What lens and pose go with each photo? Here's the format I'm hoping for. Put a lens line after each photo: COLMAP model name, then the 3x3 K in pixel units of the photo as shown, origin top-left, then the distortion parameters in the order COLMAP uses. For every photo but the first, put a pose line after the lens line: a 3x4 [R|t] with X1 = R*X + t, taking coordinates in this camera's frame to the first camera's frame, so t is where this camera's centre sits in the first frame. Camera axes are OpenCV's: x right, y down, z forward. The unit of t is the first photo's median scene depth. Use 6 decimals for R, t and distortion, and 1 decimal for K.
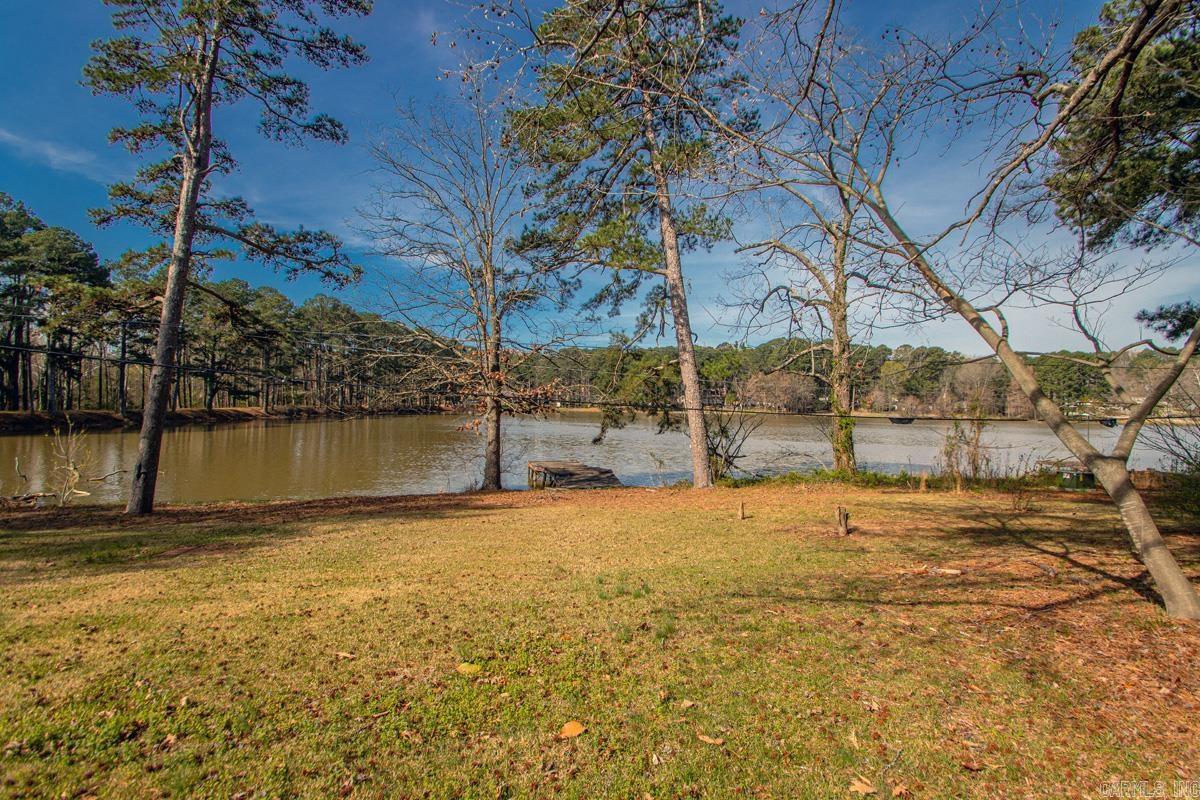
lens RADIAL K [[561.5, 0, 612.0], [0, 561.5, 397.6], [0, 0, 1]] dist [0.018918, -0.018269]
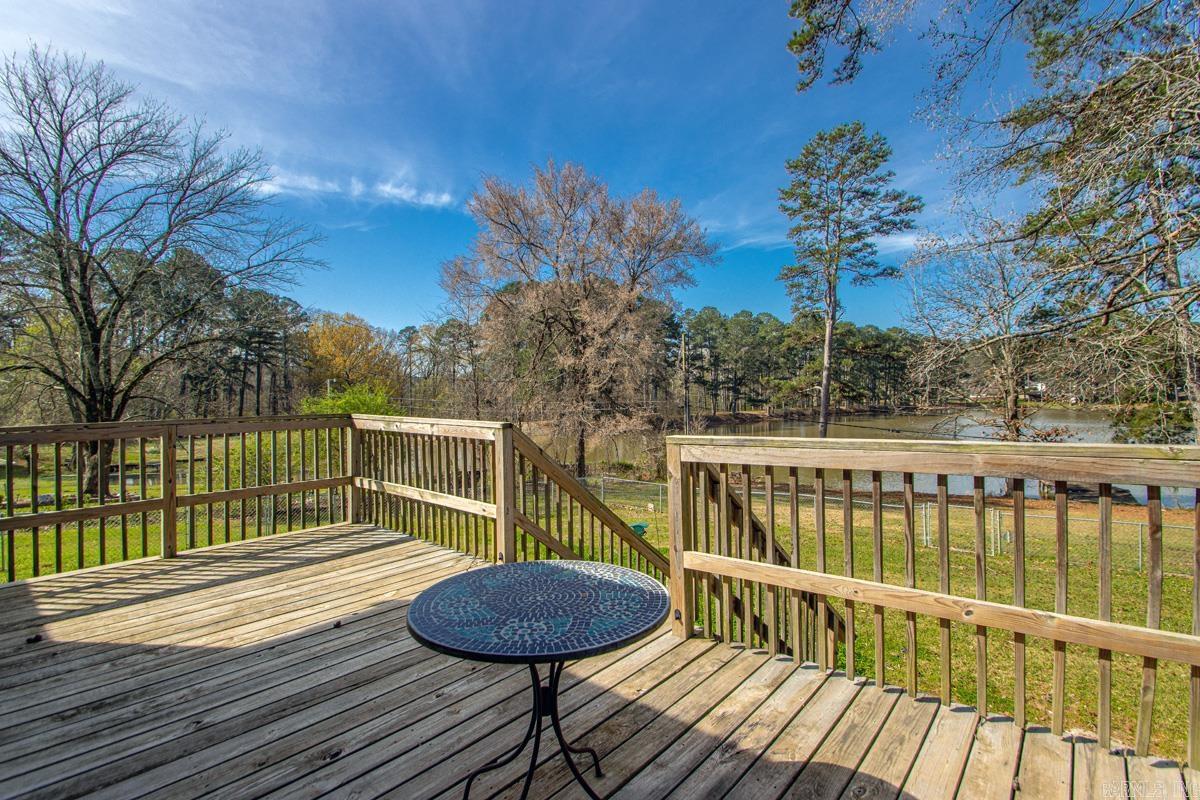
lens RADIAL K [[560.3, 0, 607.8], [0, 560.3, 400.0], [0, 0, 1]] dist [0.021957, -0.017942]
pose [[0.707125, -0.016691, -0.706891, 0.085417], [0.026897, 0.999633, 0.003302, -0.121767], [0.706577, -0.021348, 0.707314, -0.788344]]
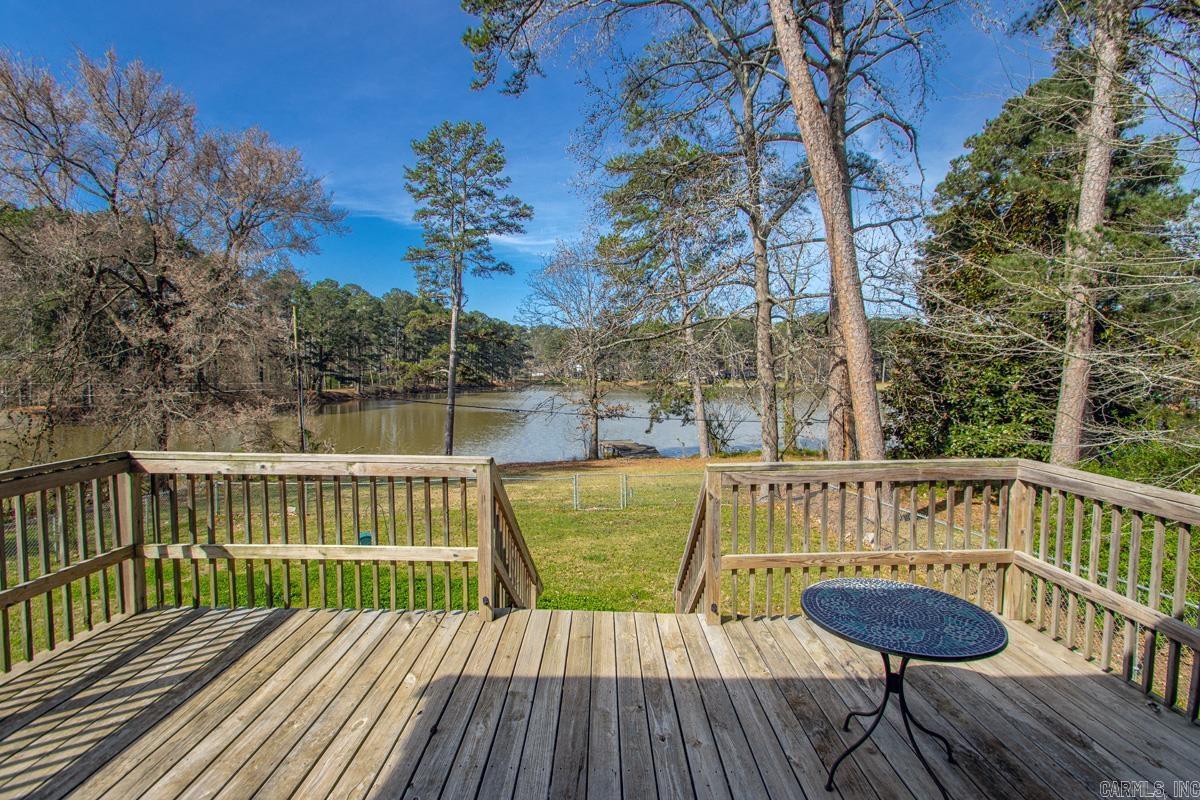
lens RADIAL K [[559.8, 0, 608.7], [0, 559.8, 390.4], [0, 0, 1]] dist [0.018754, -0.000247]
pose [[0.997415, -0.007235, -0.071490, -0.022136], [0.010259, 0.999064, 0.042027, -0.142494], [0.071119, -0.042652, 0.996556, -0.851407]]
